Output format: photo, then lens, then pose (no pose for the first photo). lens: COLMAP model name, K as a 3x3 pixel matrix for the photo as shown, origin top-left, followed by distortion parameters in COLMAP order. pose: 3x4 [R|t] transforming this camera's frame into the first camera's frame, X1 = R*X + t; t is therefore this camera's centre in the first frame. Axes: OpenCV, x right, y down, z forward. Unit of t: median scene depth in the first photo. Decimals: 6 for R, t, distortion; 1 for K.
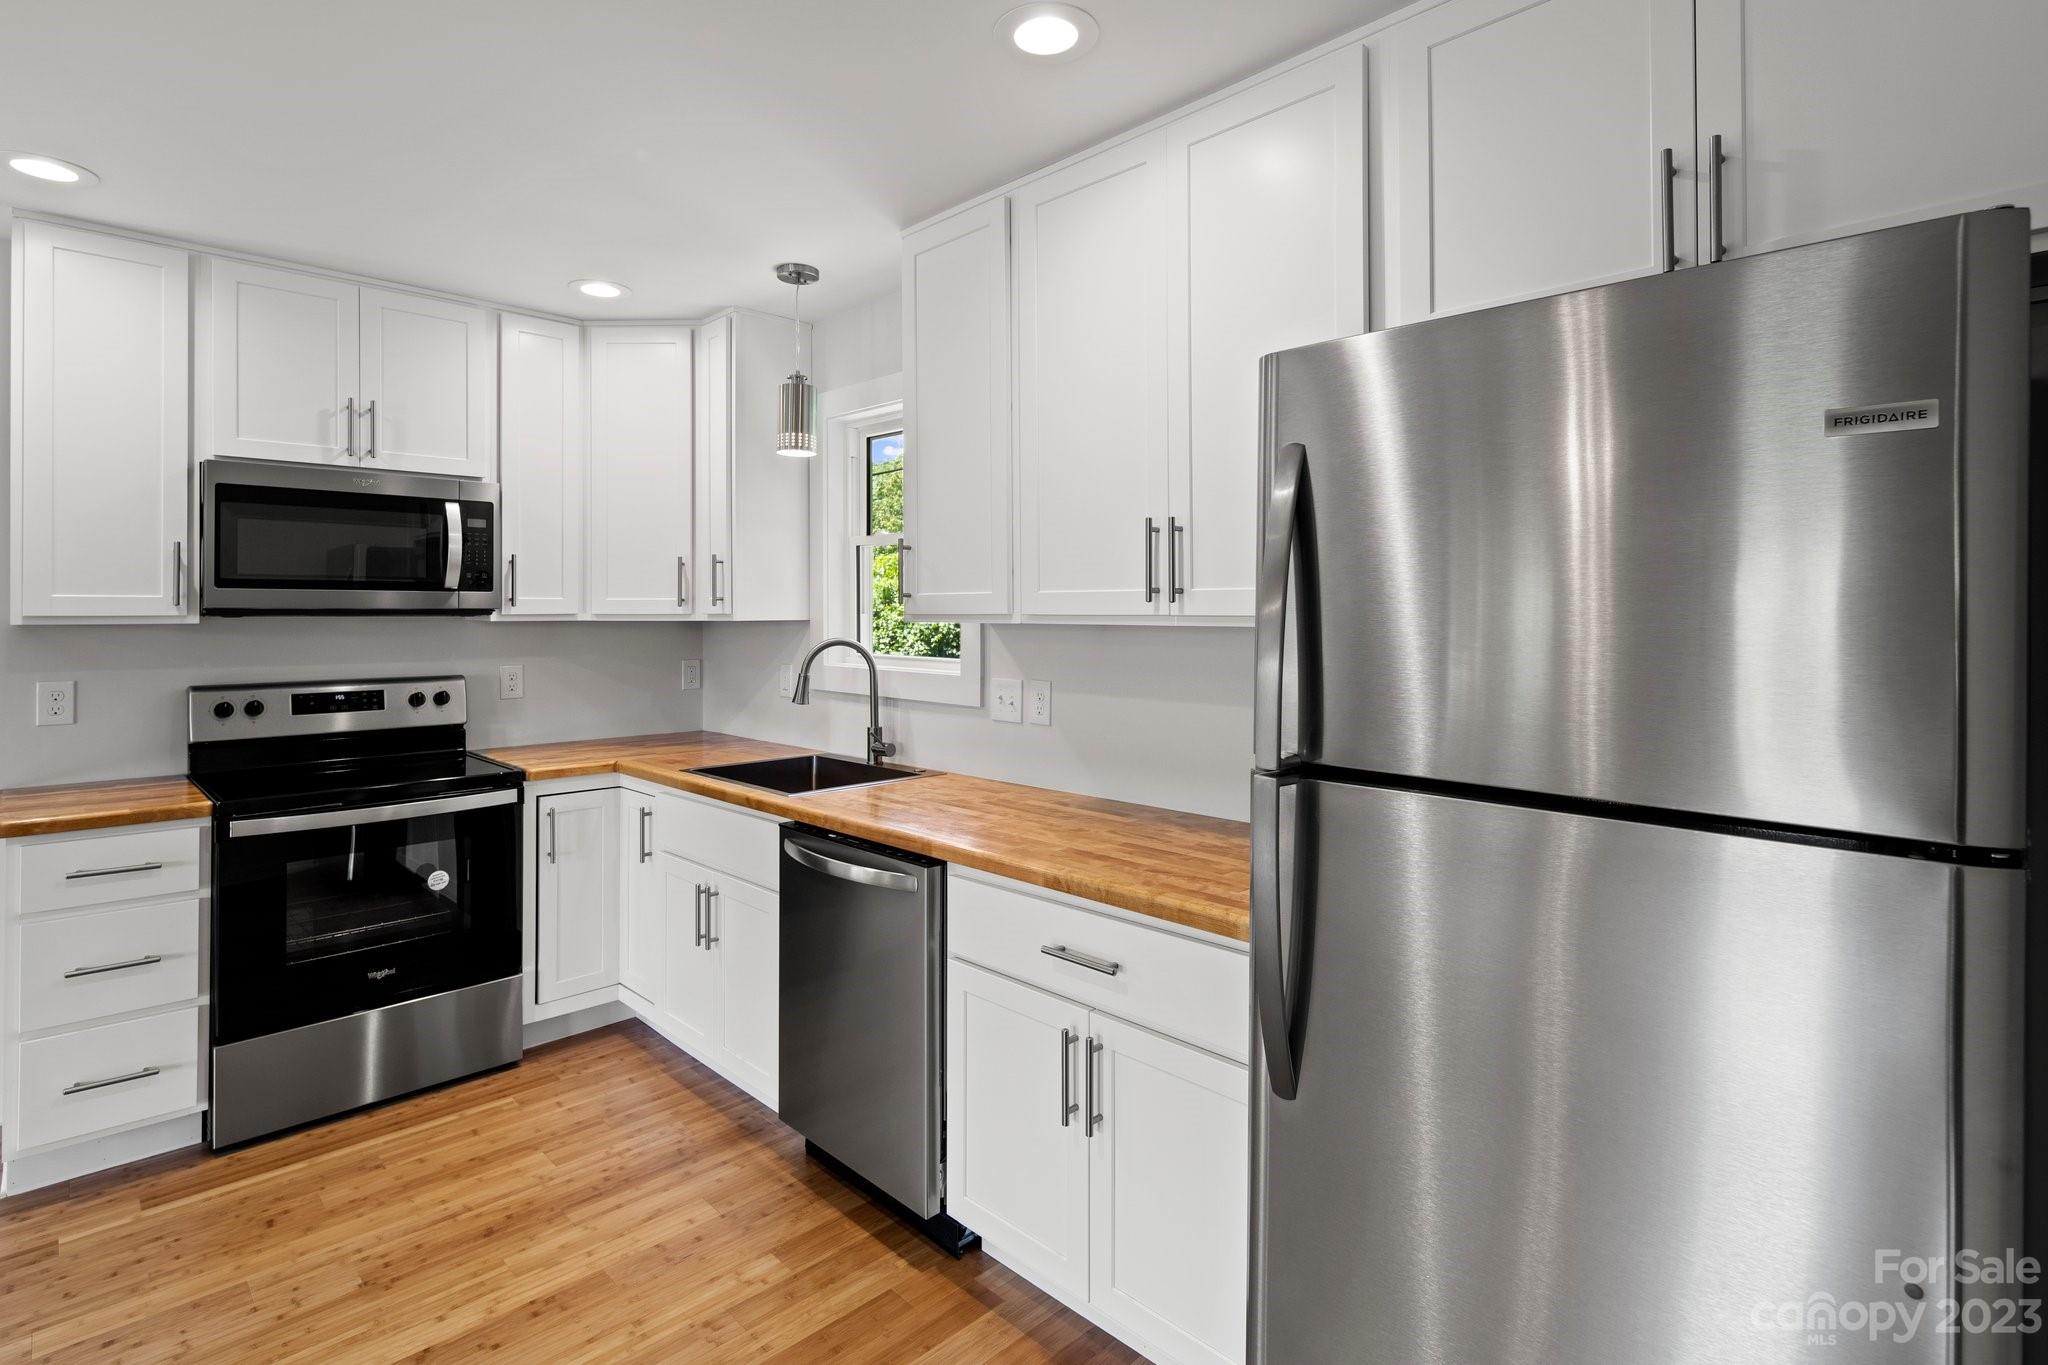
lens RADIAL K [[1003.3, 0, 1008.1], [0, 1003.3, 608.7], [0, 0, 1]] dist [0.007270, -0.006033]
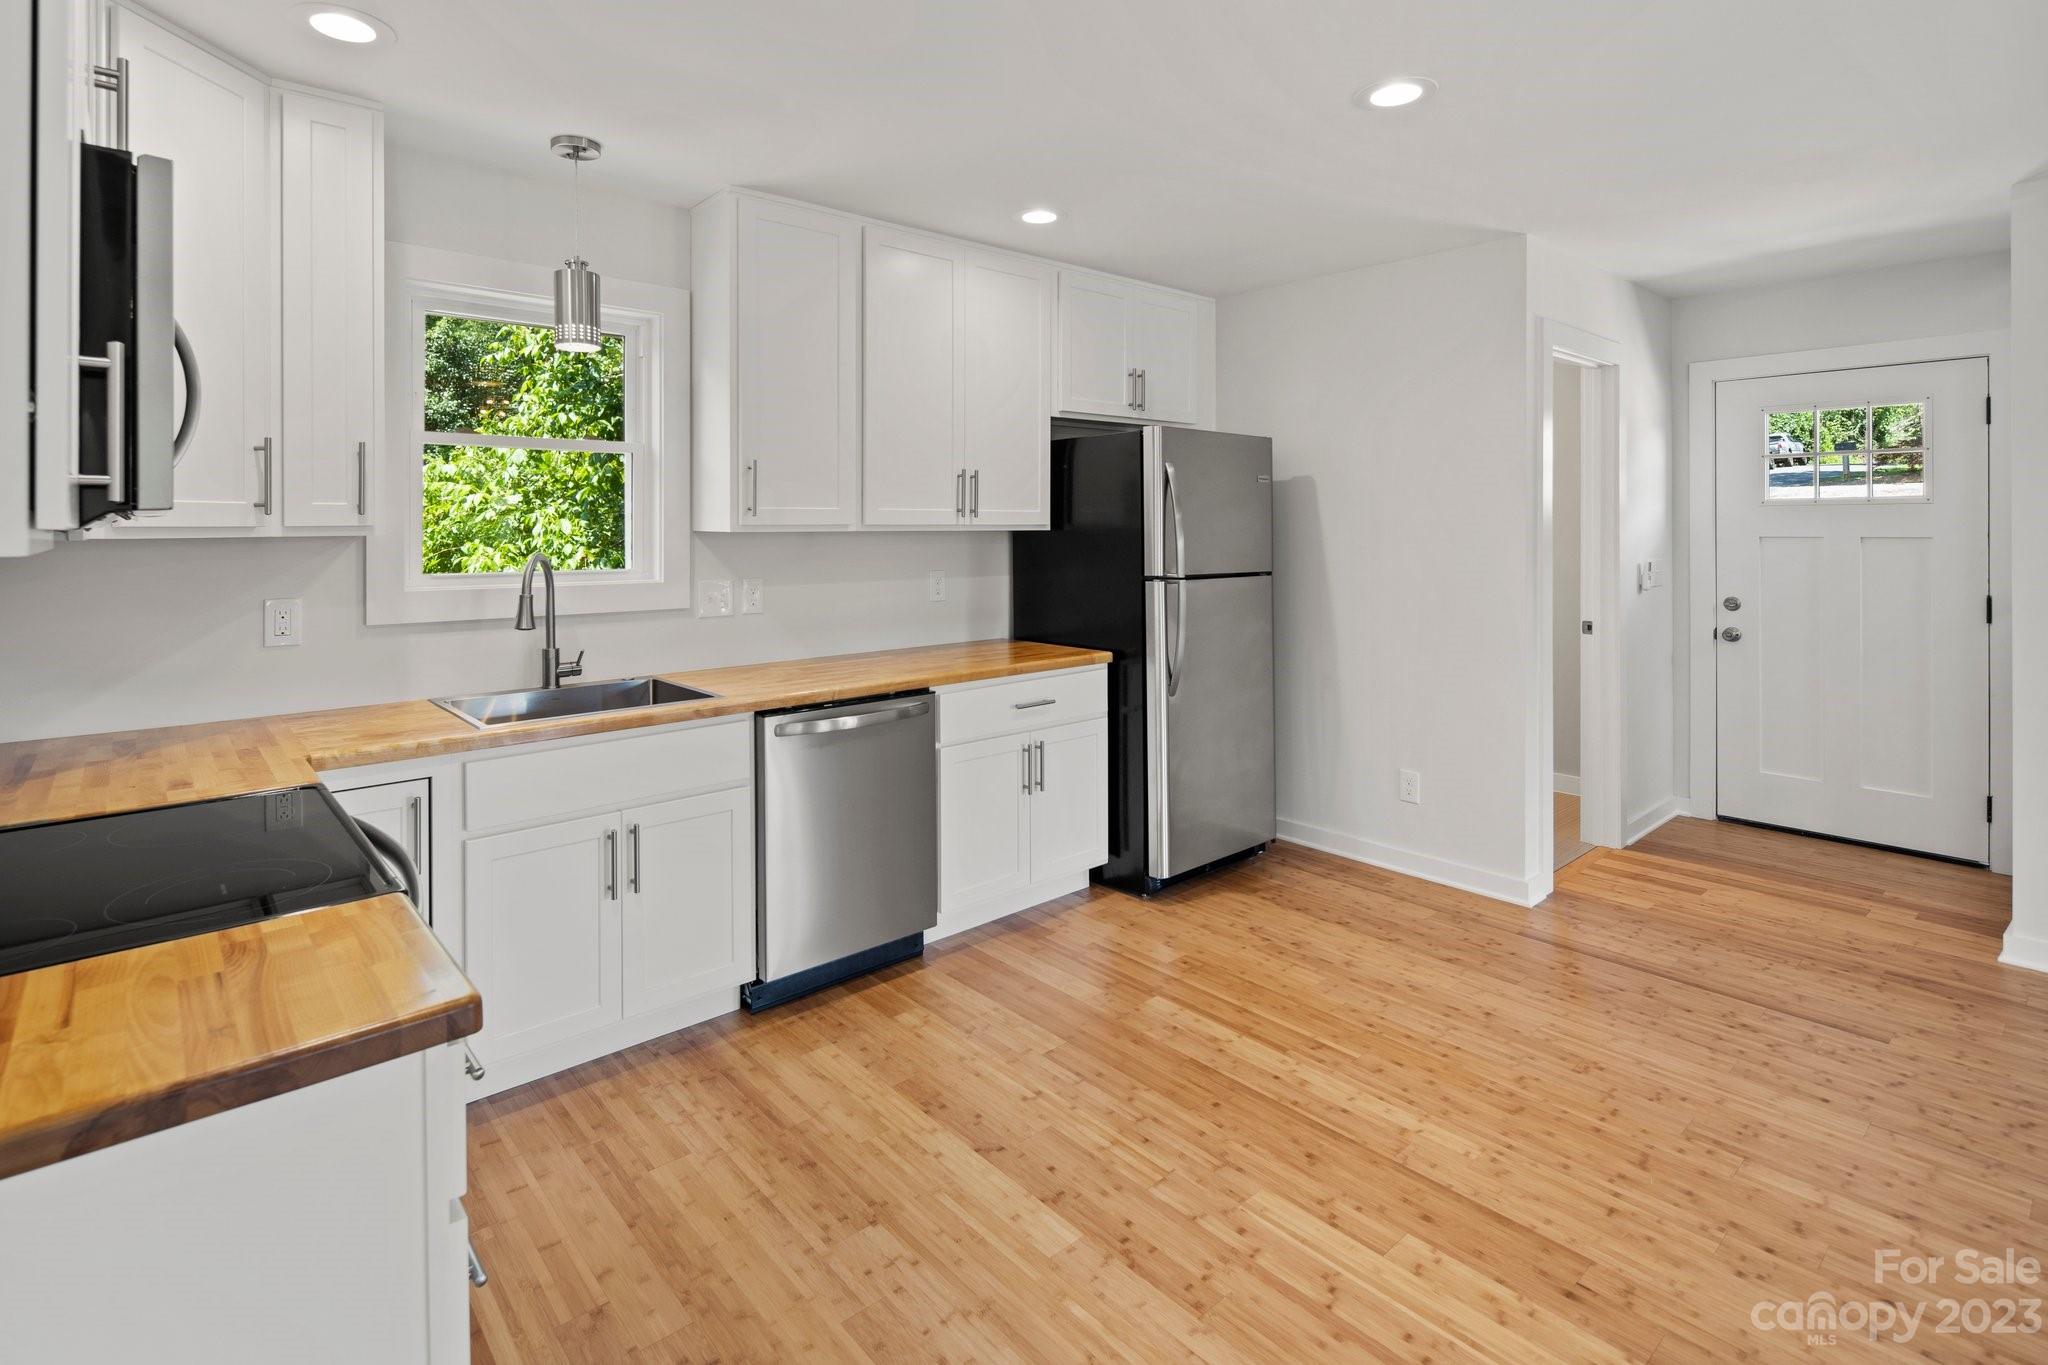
lens RADIAL K [[1003.3, 0, 1009.4], [0, 1003.3, 531.3], [0, 0, 1]] dist [0.007270, -0.006033]
pose [[0.051104, -0.006408, 0.998673, -1.108151], [-0.001463, 0.999978, 0.006492, 0.004400], [-0.998692, -0.001793, 0.051093, 0.574083]]
